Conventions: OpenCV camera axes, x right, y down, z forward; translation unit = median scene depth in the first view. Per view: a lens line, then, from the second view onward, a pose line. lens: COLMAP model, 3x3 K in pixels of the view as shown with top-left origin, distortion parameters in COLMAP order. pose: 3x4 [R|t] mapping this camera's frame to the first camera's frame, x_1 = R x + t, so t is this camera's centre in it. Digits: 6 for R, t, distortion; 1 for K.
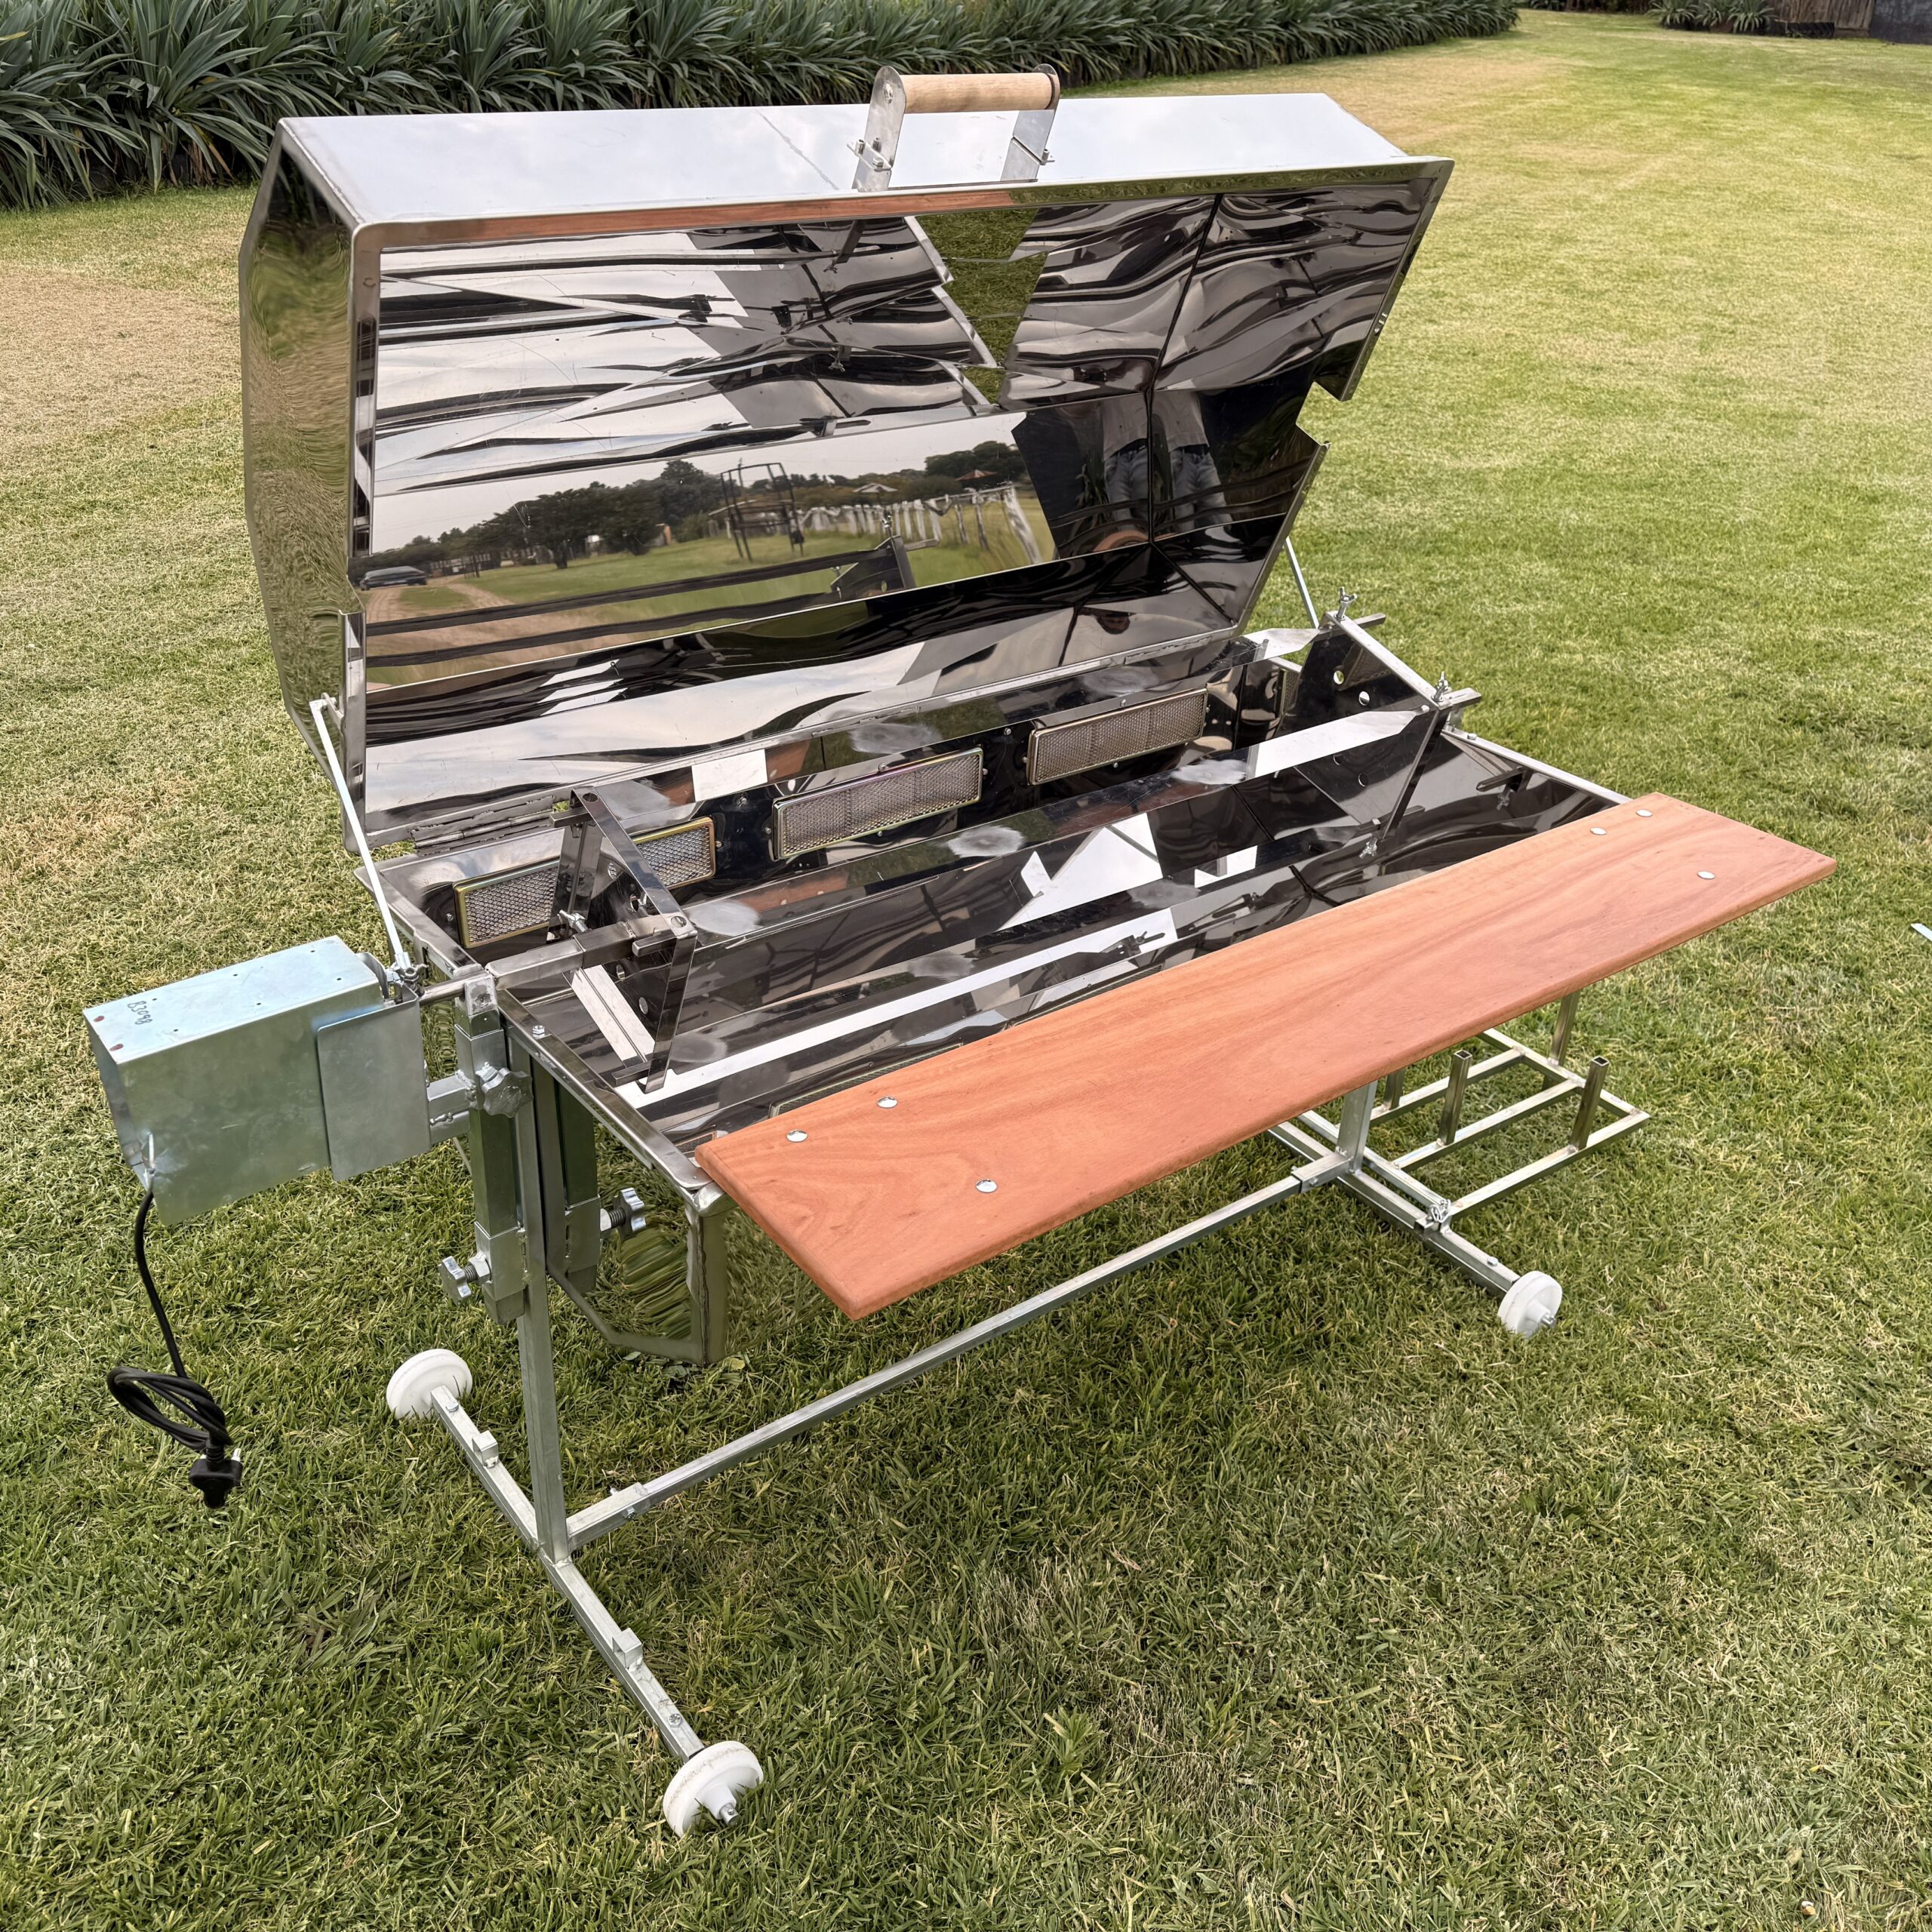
lens RADIAL K [[1822.8, 0, 919.8], [0, 1822.8, 966.5], [0, 0, 1]] dist [0.104568, -0.253230]
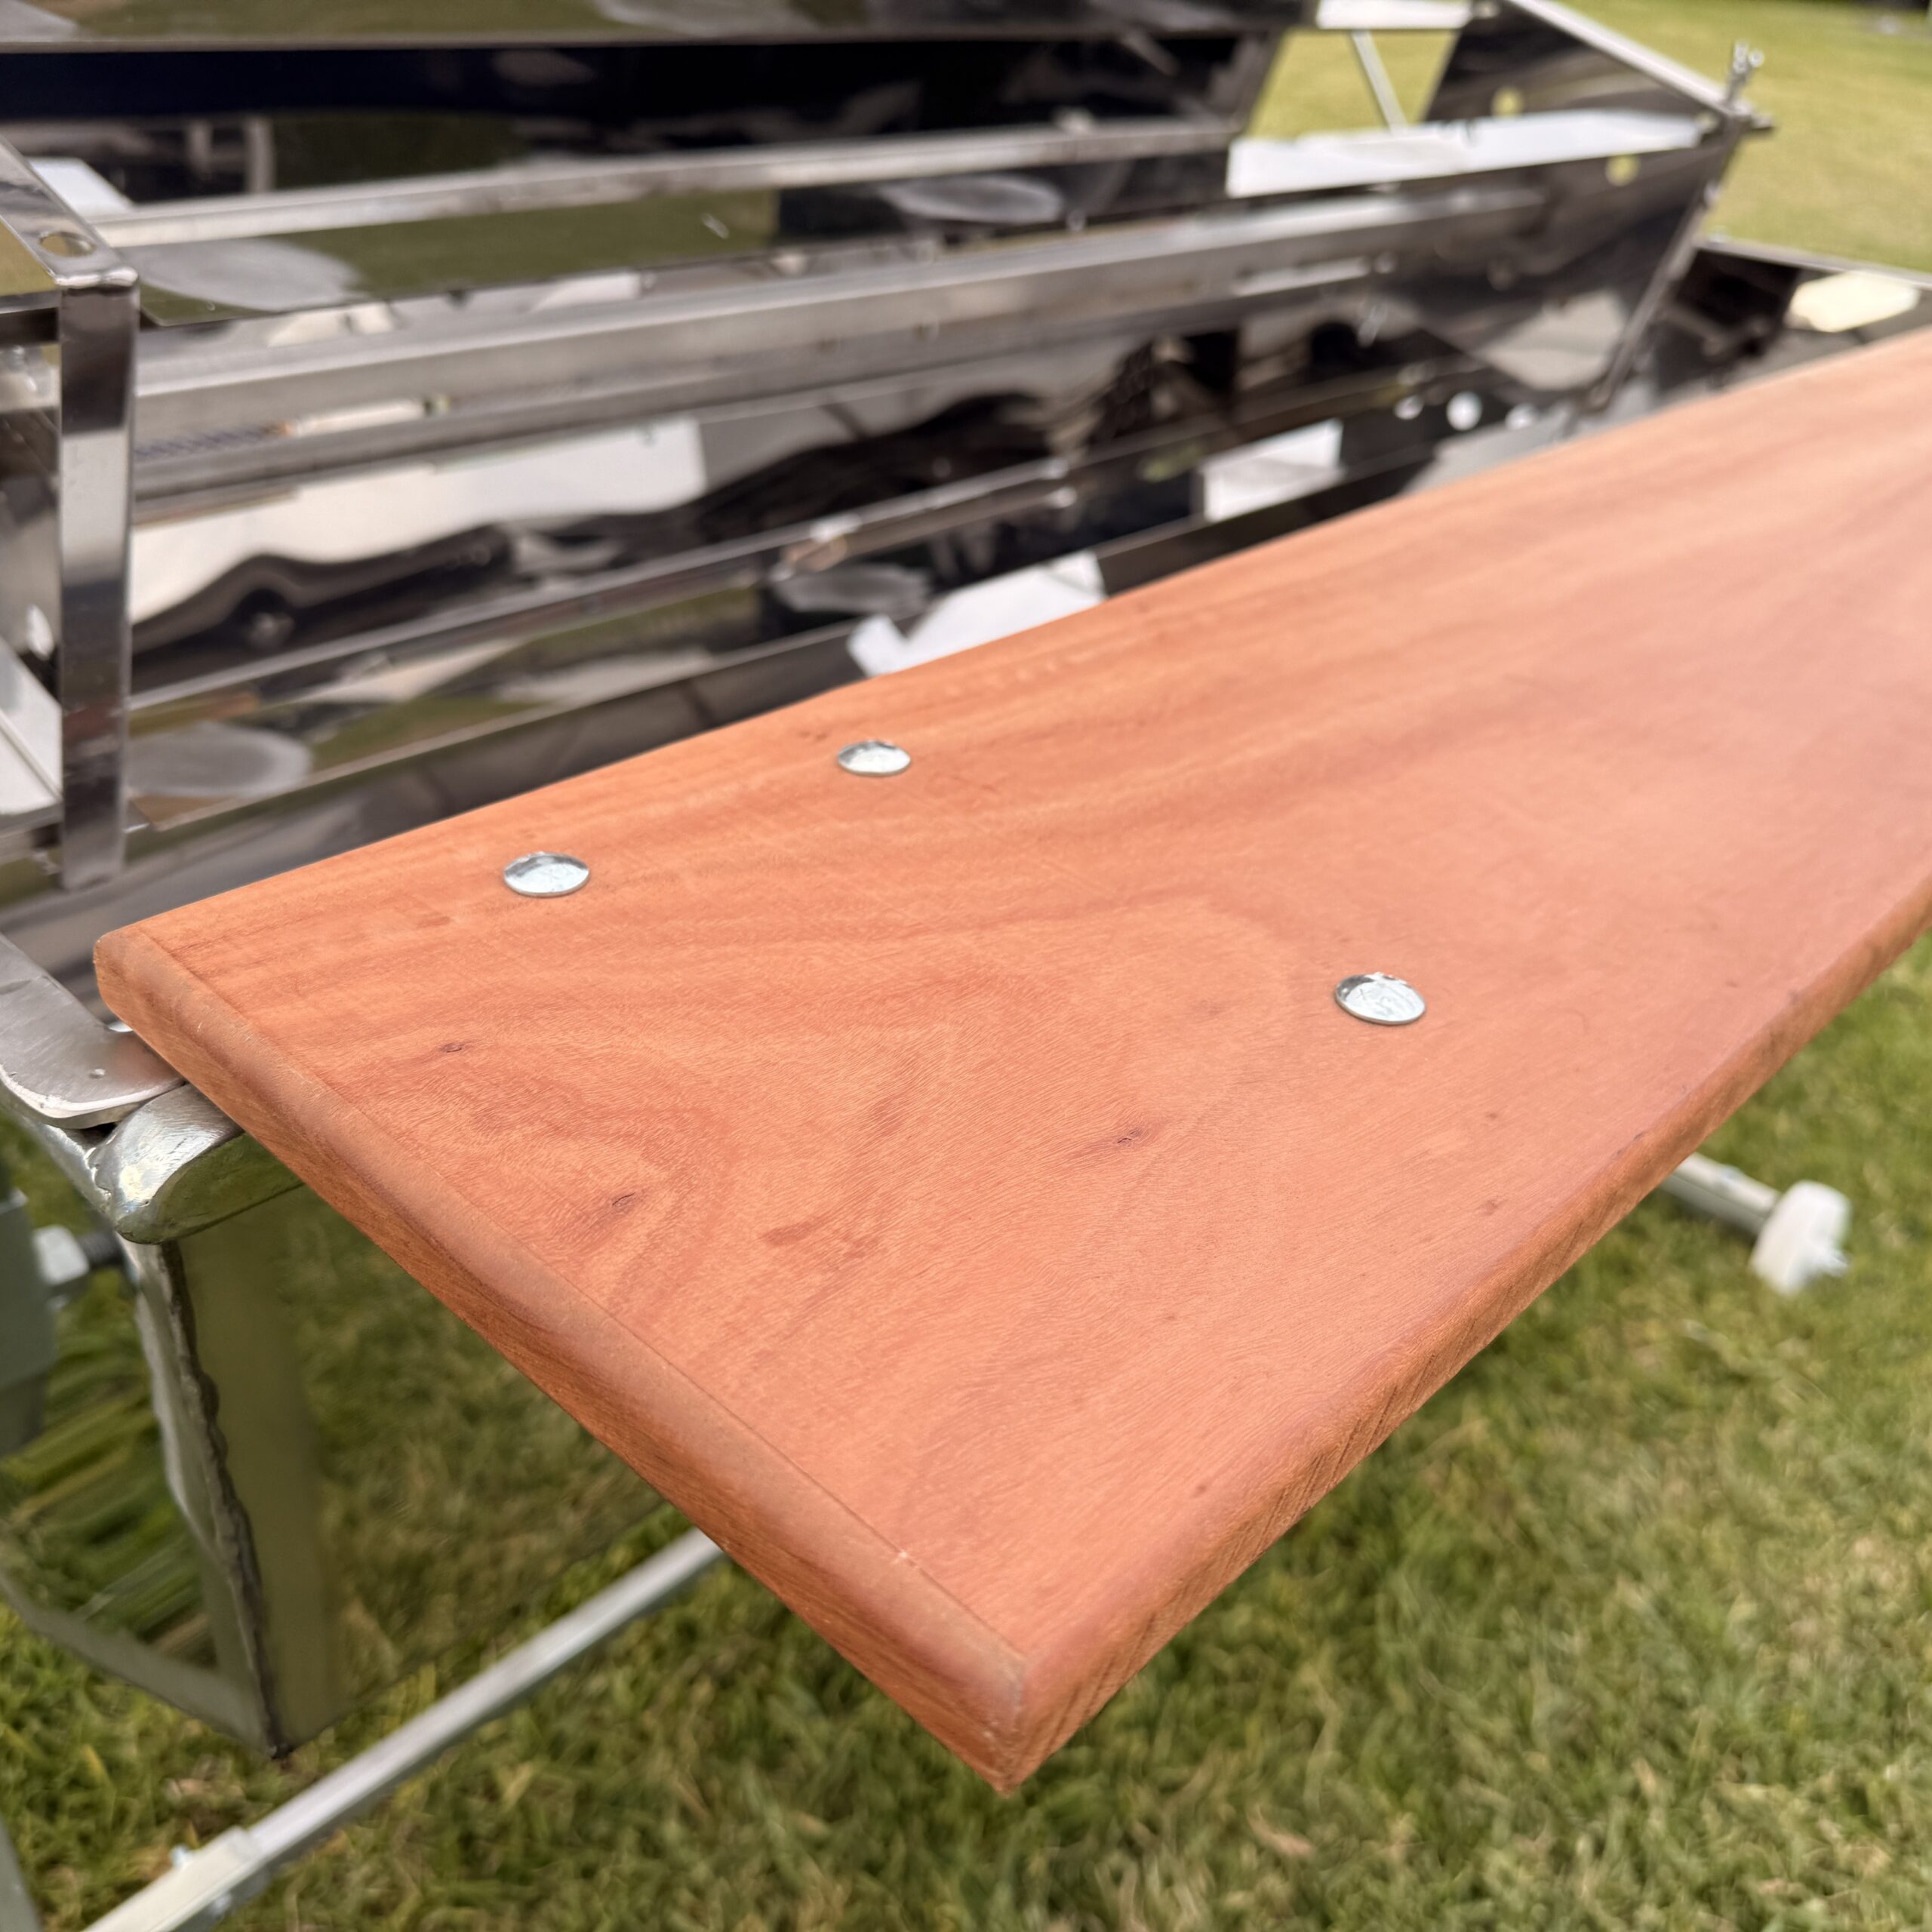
lens RADIAL K [[1888.6, 0, 966.0], [0, 1888.6, 966.0], [0, 0, 1]] dist [-0.042683, 0.018401]
pose [[0.982452, -0.075809, 0.170416, -0.038829], [0.073511, 0.997099, 0.019761, 0.071897], [-0.171420, -0.006887, 0.985174, 0.514280]]
